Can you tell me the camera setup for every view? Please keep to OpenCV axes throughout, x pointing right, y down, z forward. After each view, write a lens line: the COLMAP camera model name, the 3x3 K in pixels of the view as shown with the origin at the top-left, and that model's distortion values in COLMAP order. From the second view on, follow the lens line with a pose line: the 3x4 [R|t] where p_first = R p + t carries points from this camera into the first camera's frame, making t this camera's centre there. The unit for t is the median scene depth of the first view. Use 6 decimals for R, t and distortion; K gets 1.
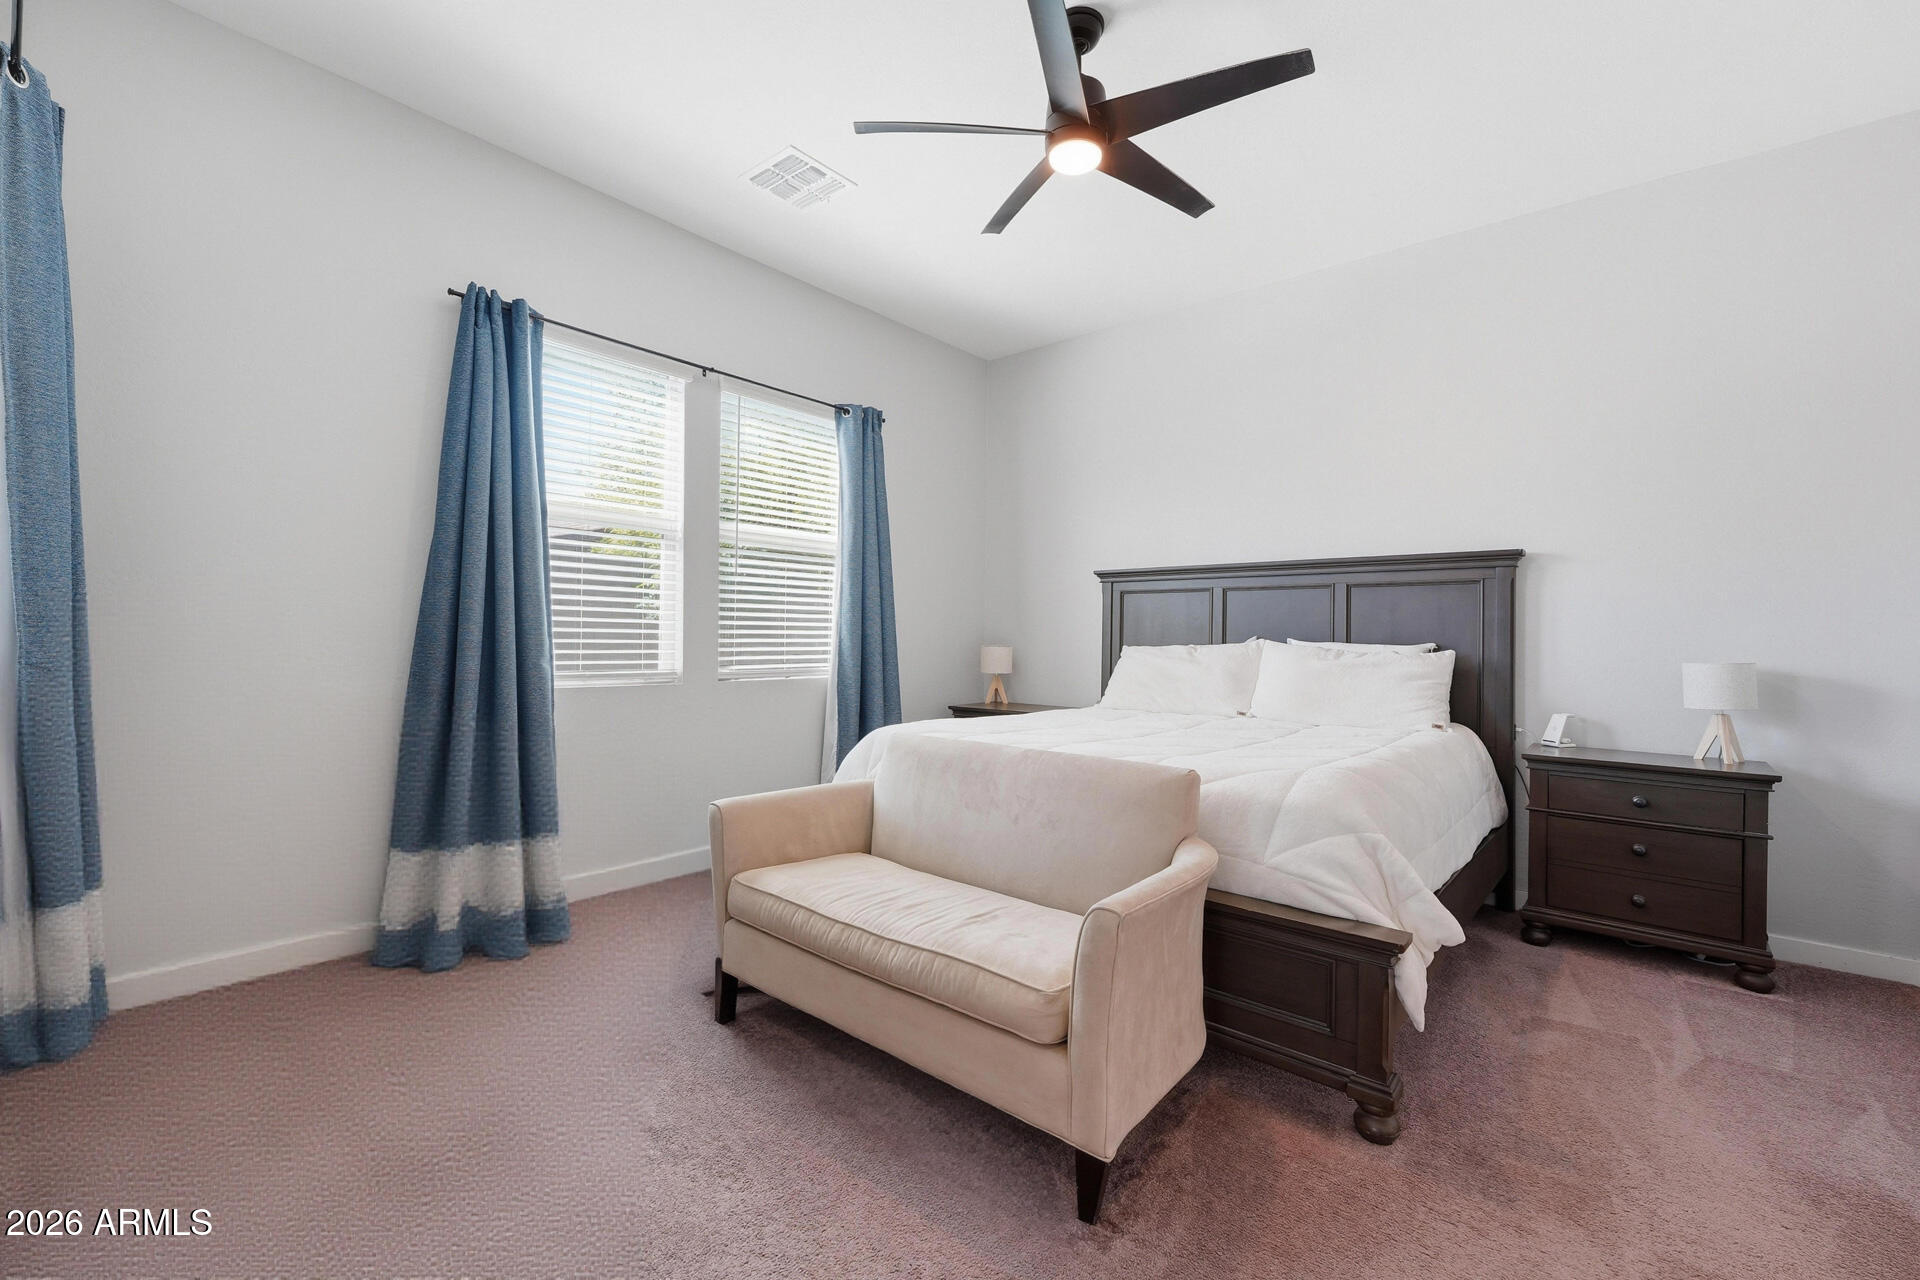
lens RADIAL K [[785.8, 0, 970.4], [0, 785.8, 631.8], [0, 0, 1]] dist [0.009342, -0.000381]
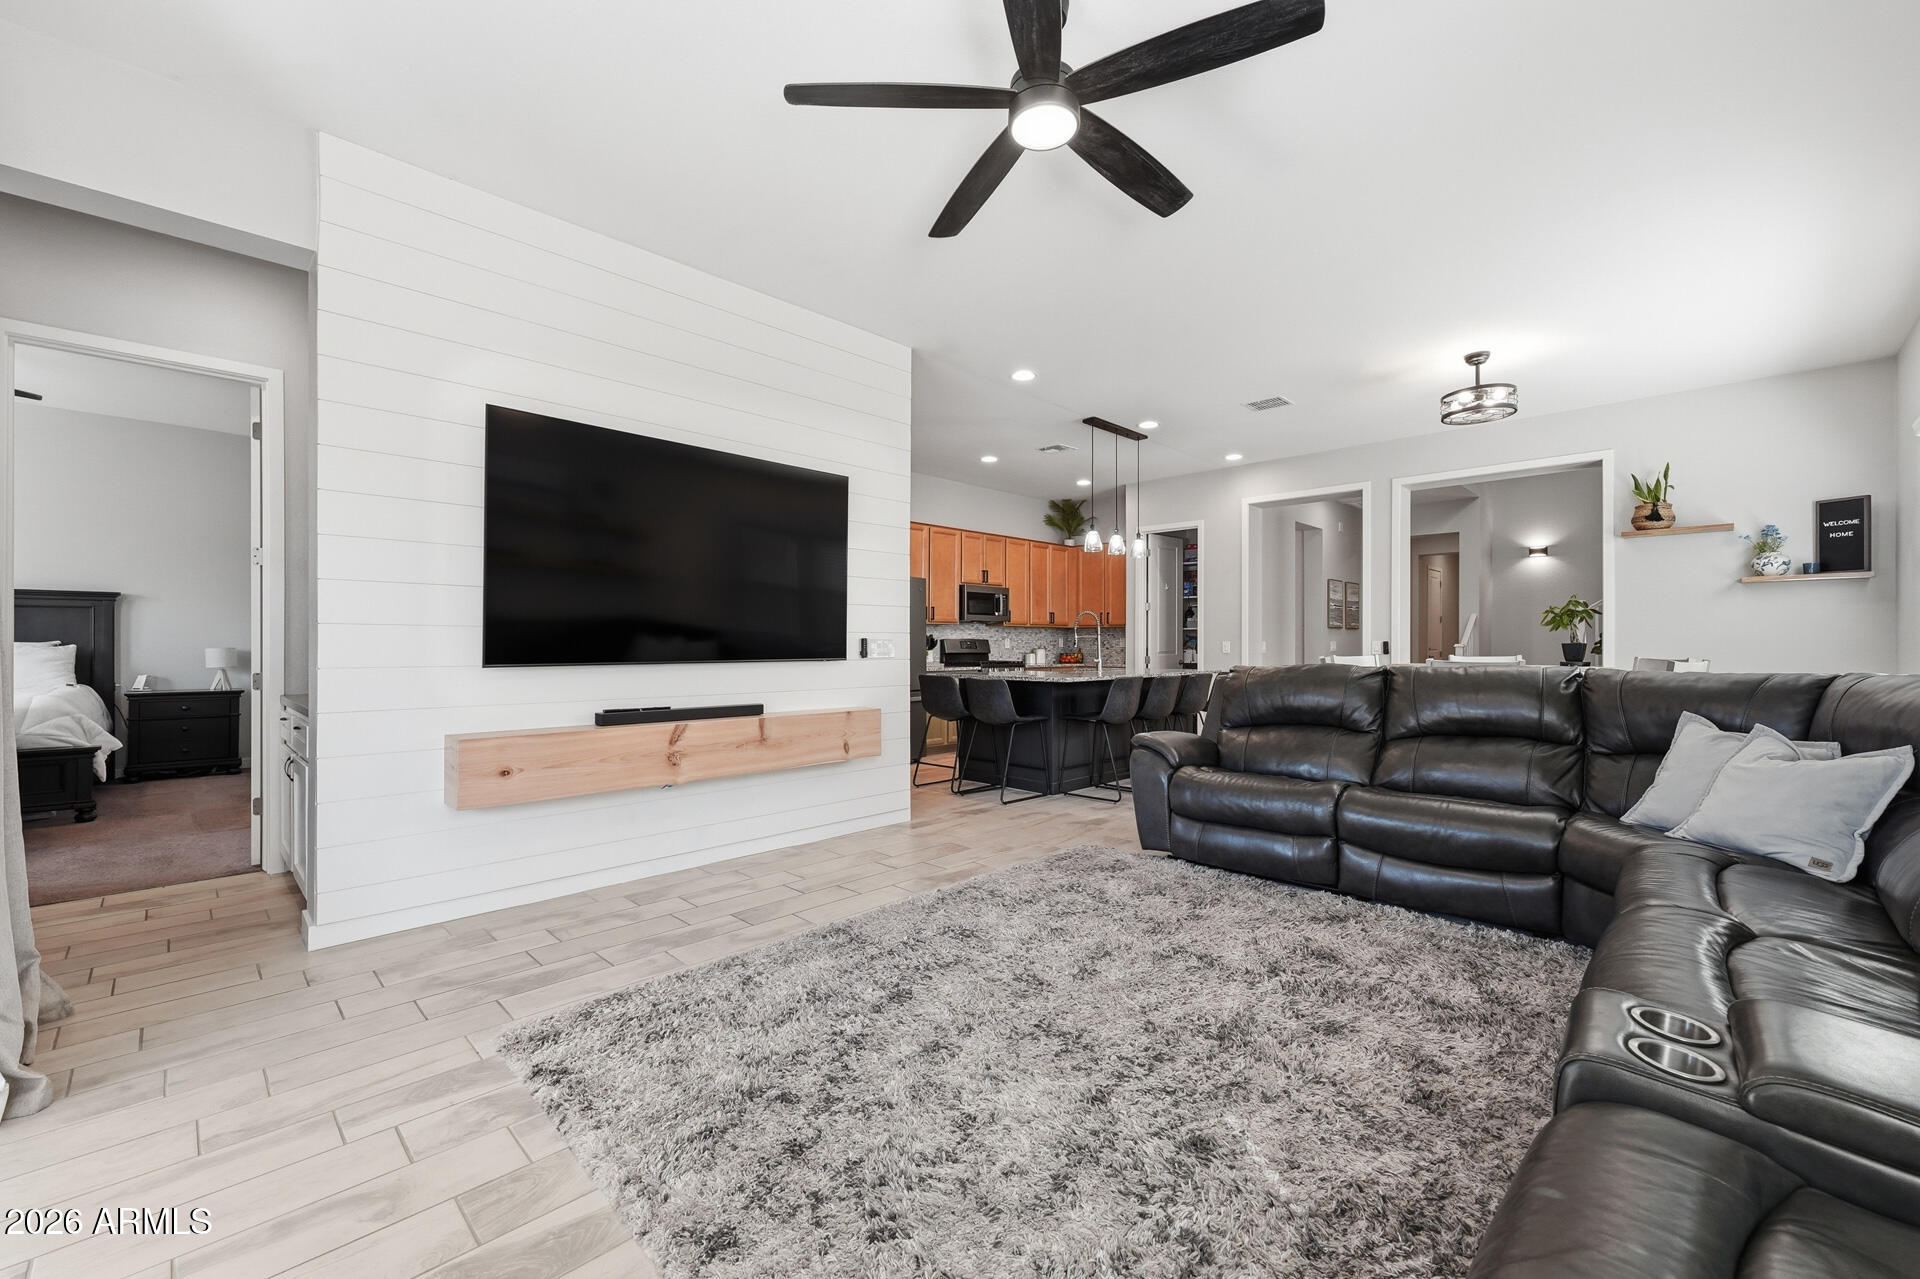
lens RADIAL K [[785.8, 0, 967.8], [0, 785.8, 638.4], [0, 0, 1]] dist [0.009342, -0.000381]
pose [[0.076181, -0.011967, 0.997022, -1.203686], [-0.002679, 0.999922, 0.012207, -0.021260], [-0.997090, -0.003601, 0.076143, -1.361288]]
